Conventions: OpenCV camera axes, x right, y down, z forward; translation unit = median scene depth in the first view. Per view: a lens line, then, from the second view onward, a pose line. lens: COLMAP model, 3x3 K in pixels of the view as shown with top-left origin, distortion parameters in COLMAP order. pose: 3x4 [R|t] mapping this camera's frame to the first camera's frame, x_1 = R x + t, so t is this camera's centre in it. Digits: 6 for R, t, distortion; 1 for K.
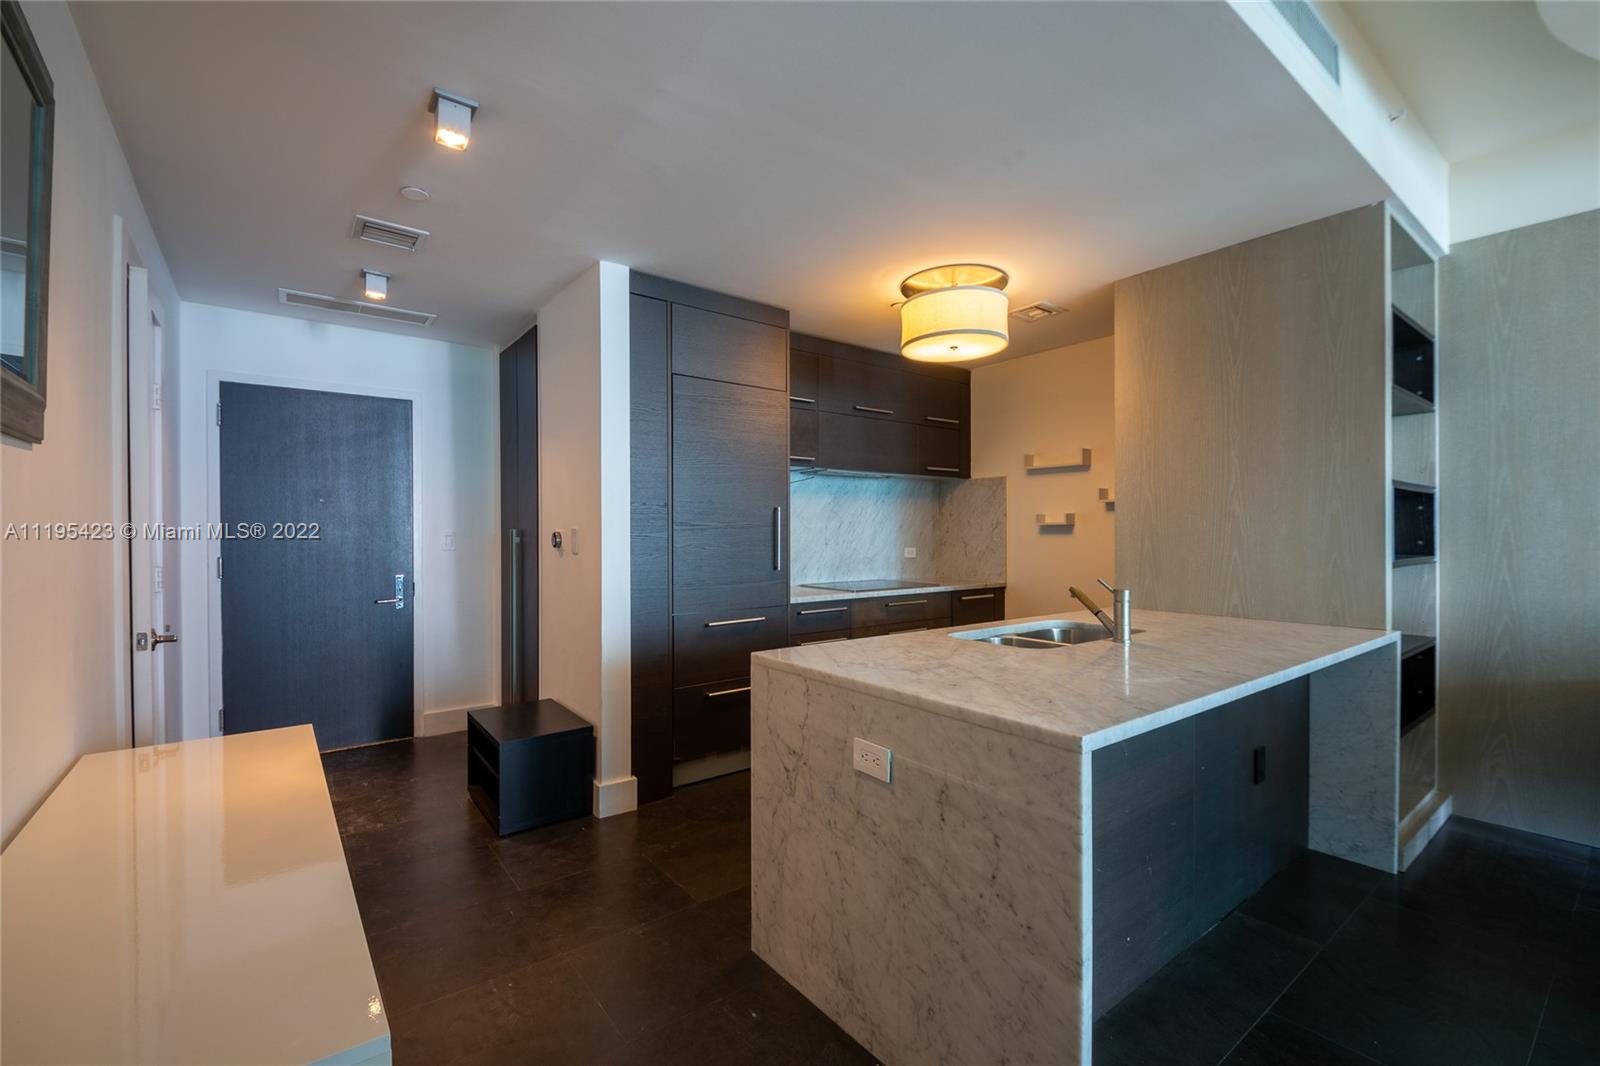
lens RADIAL K [[677.4, 0, 788.9], [0, 677.4, 524.3], [0, 0, 1]] dist [0.009778, -0.011130]
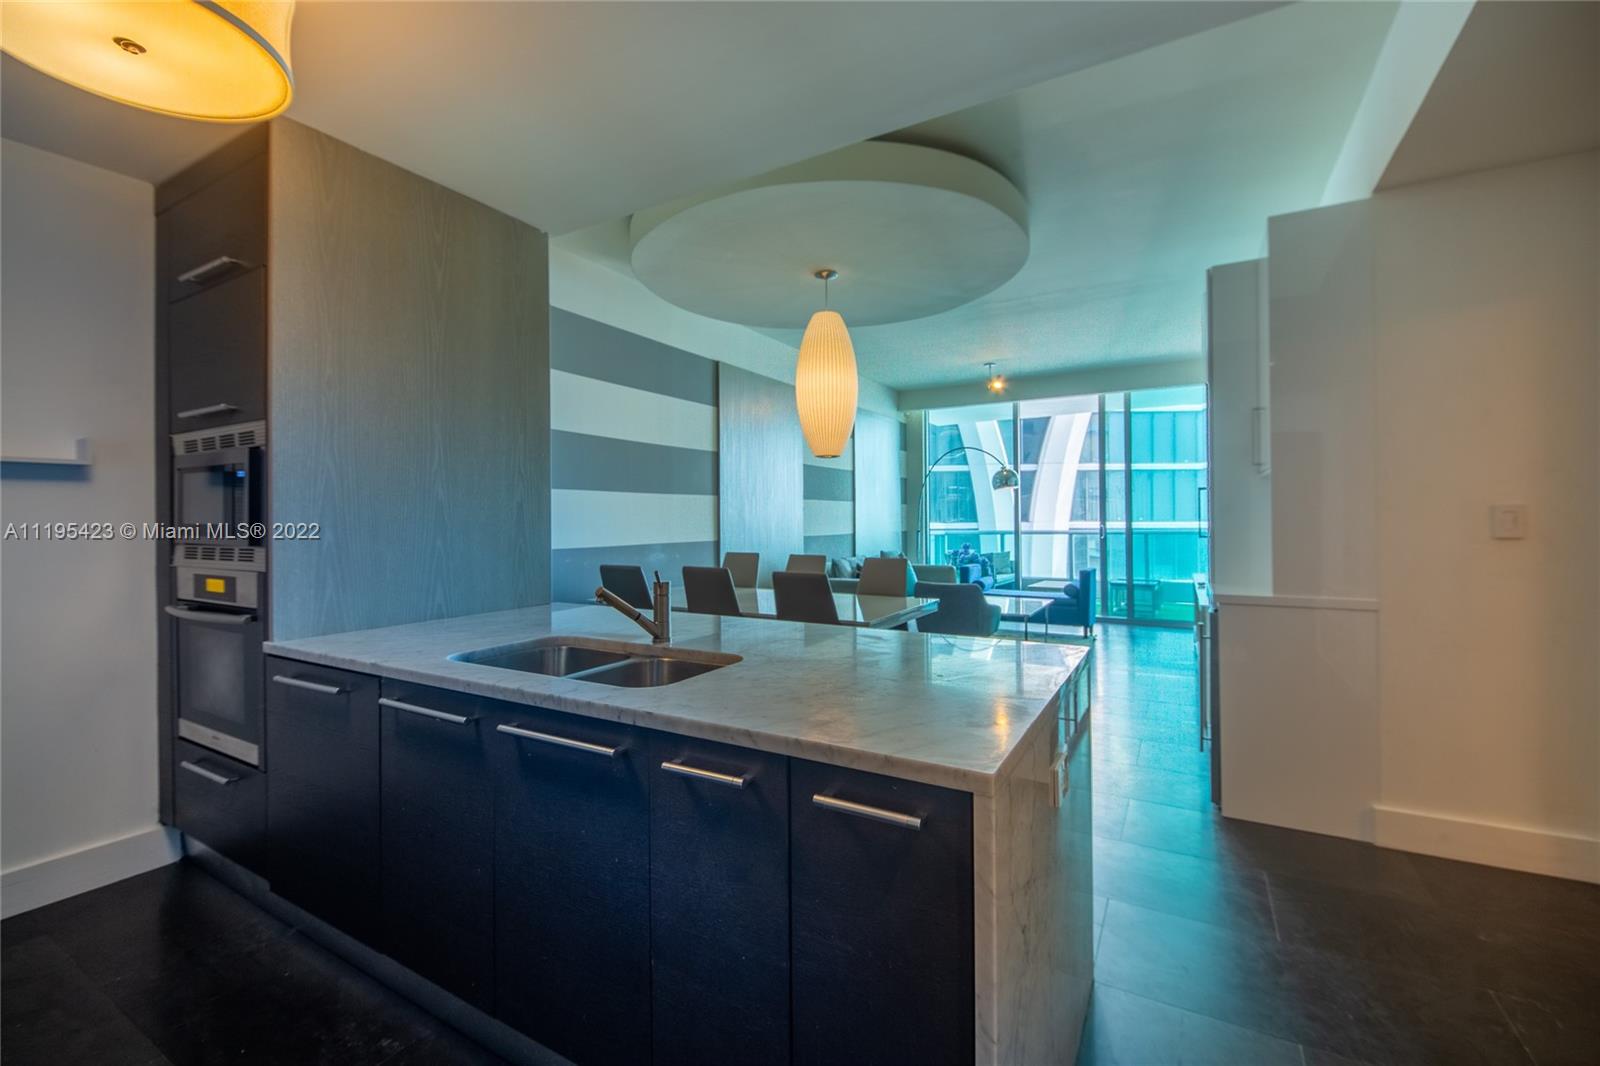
lens RADIAL K [[677.4, 0, 788.7], [0, 677.4, 512.5], [0, 0, 1]] dist [0.009778, -0.011130]
pose [[-0.393230, 0.016829, 0.919286, -0.240657], [-0.002078, 0.999814, -0.019192, 0.015130], [-0.919438, -0.009458, -0.393122, 0.749092]]
